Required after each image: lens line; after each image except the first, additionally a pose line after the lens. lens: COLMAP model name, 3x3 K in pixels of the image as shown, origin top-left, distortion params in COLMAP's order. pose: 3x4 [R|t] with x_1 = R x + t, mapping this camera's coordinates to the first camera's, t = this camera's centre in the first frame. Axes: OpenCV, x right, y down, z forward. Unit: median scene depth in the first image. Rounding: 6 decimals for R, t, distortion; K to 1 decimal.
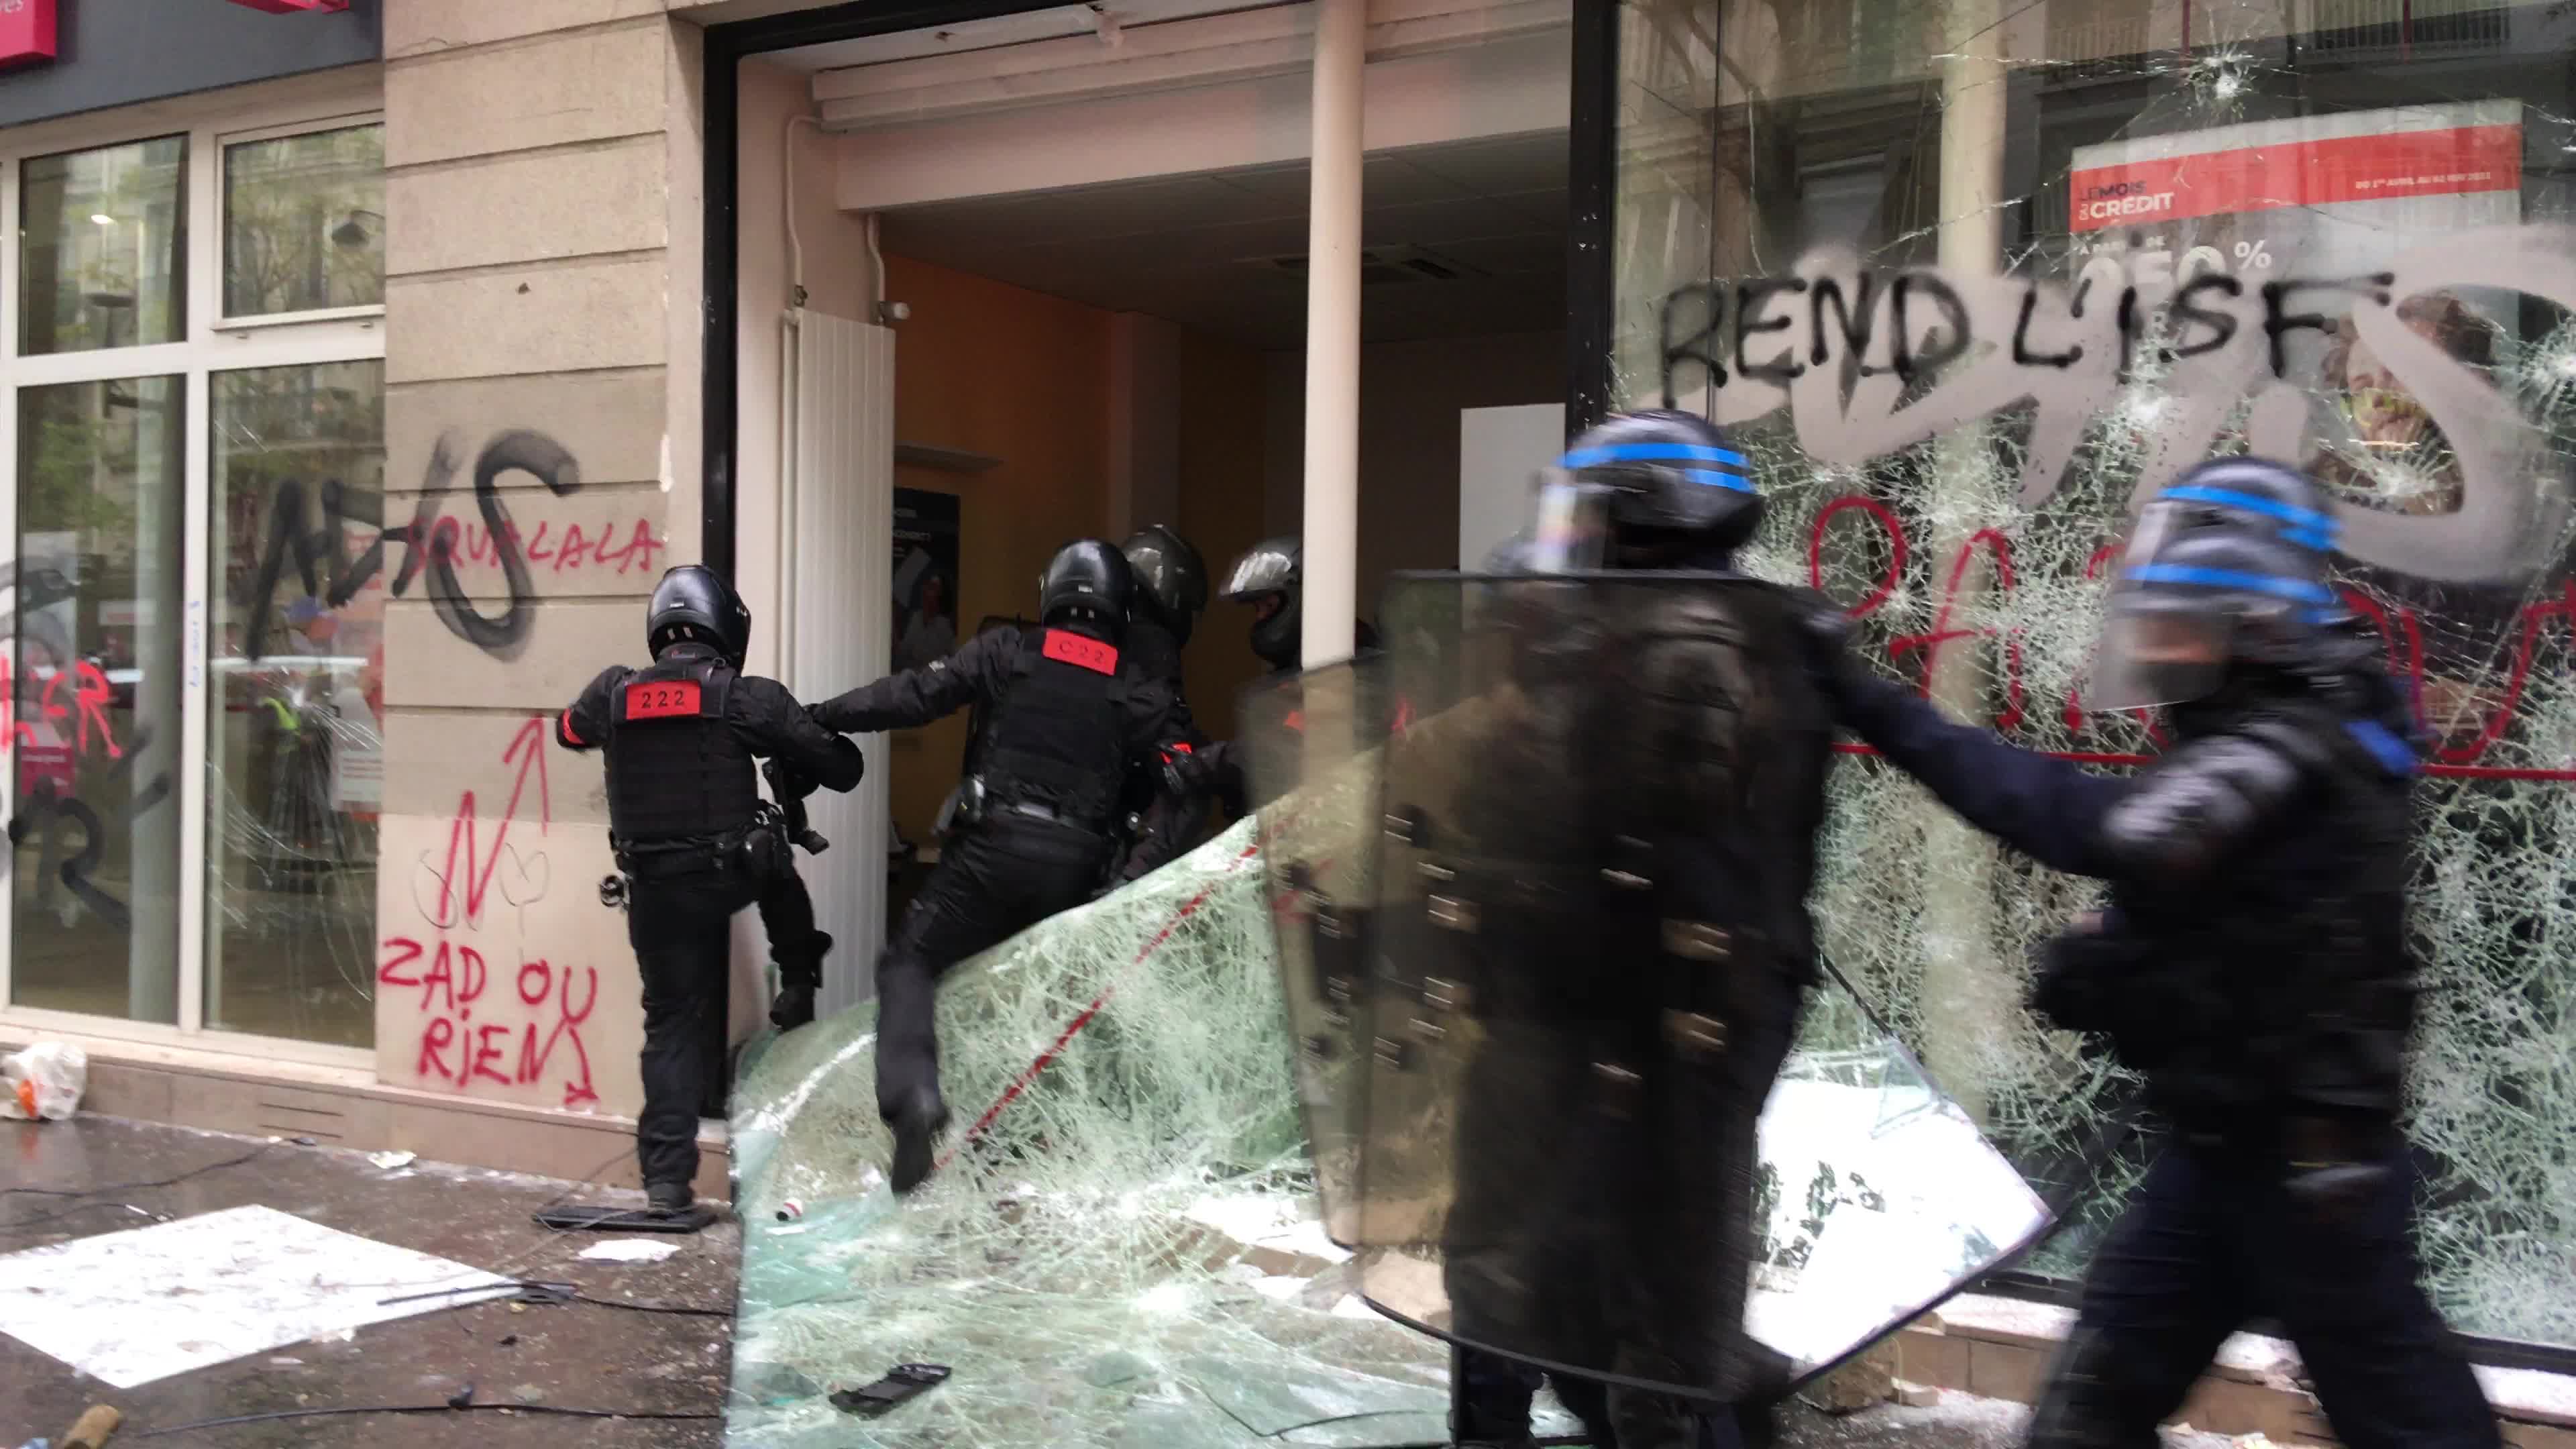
lens RADIAL K [[2307.6, 0, 1288.0], [0, 2307.6, 724.5], [0, 0, 1]] dist [0.036493, -0.013335]
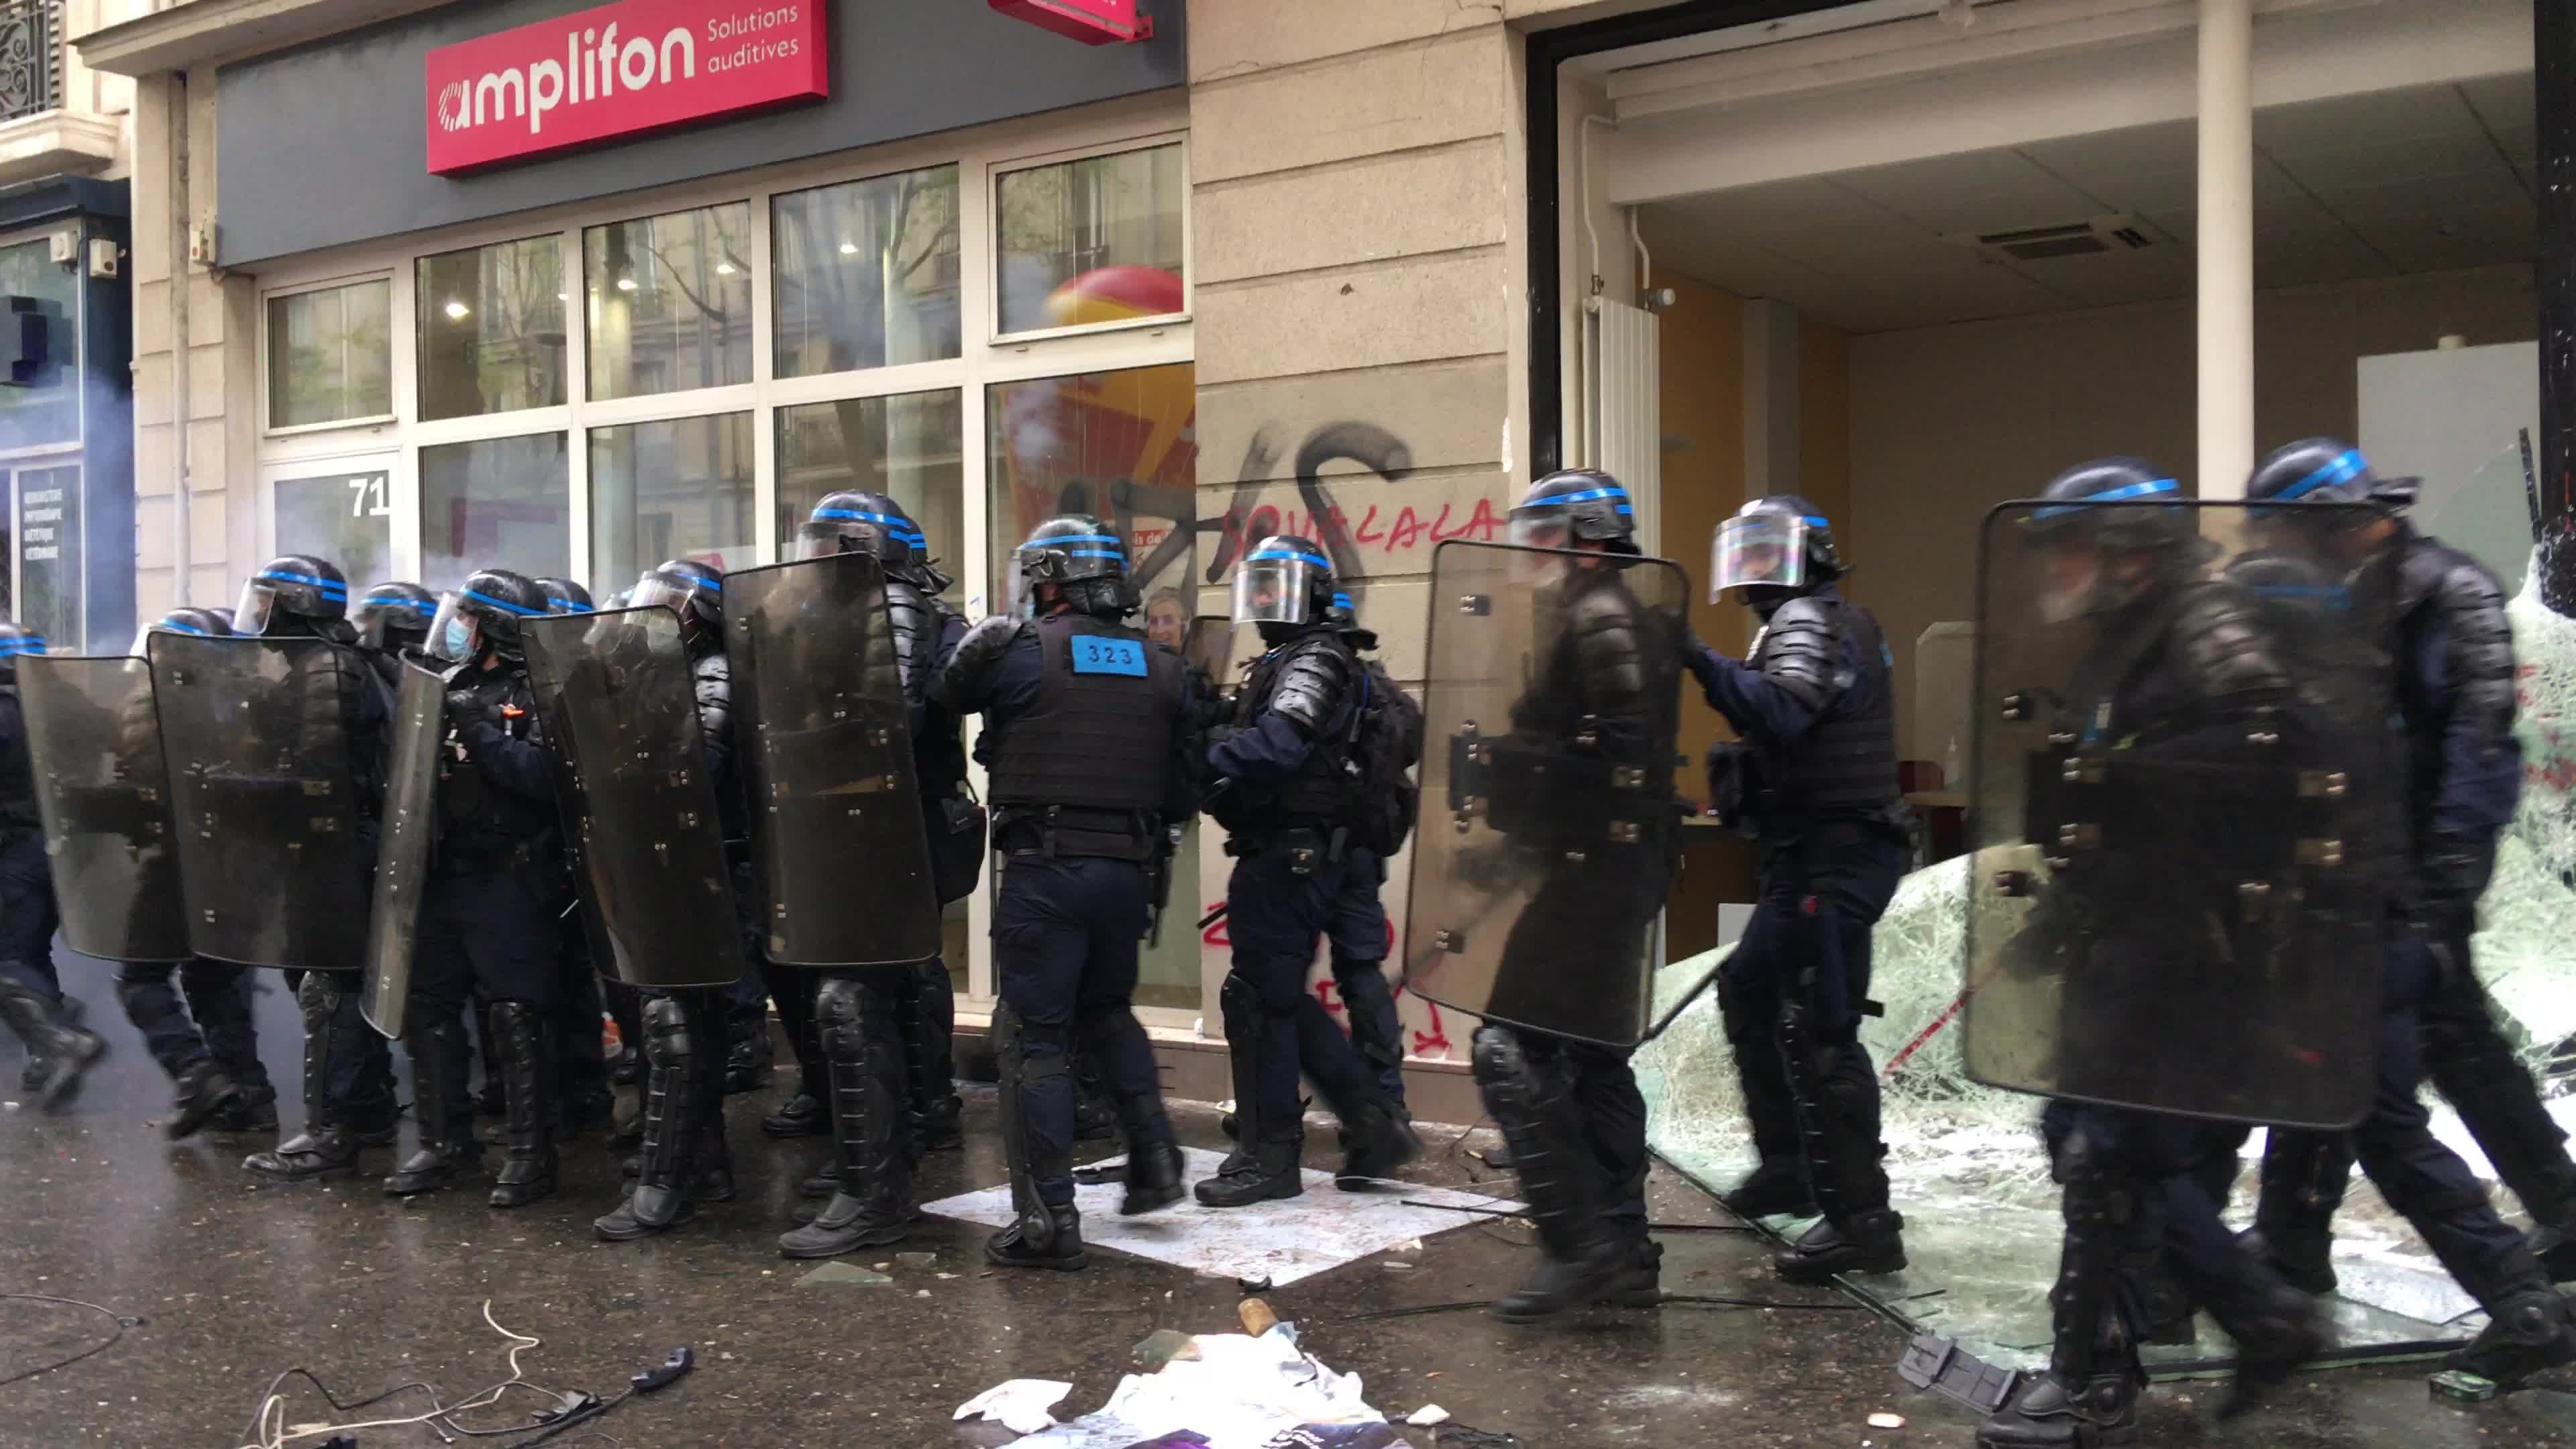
lens RADIAL K [[2289.1, 0, 1285.5], [0, 2289.1, 709.7], [0, 0, 1]] dist [0.059060, -0.001641]
pose [[0.996050, -0.024697, -0.085288, -0.274747], [0.023510, 0.999613, -0.014890, 0.021117], [0.085623, 0.012827, 0.996245, -0.054347]]
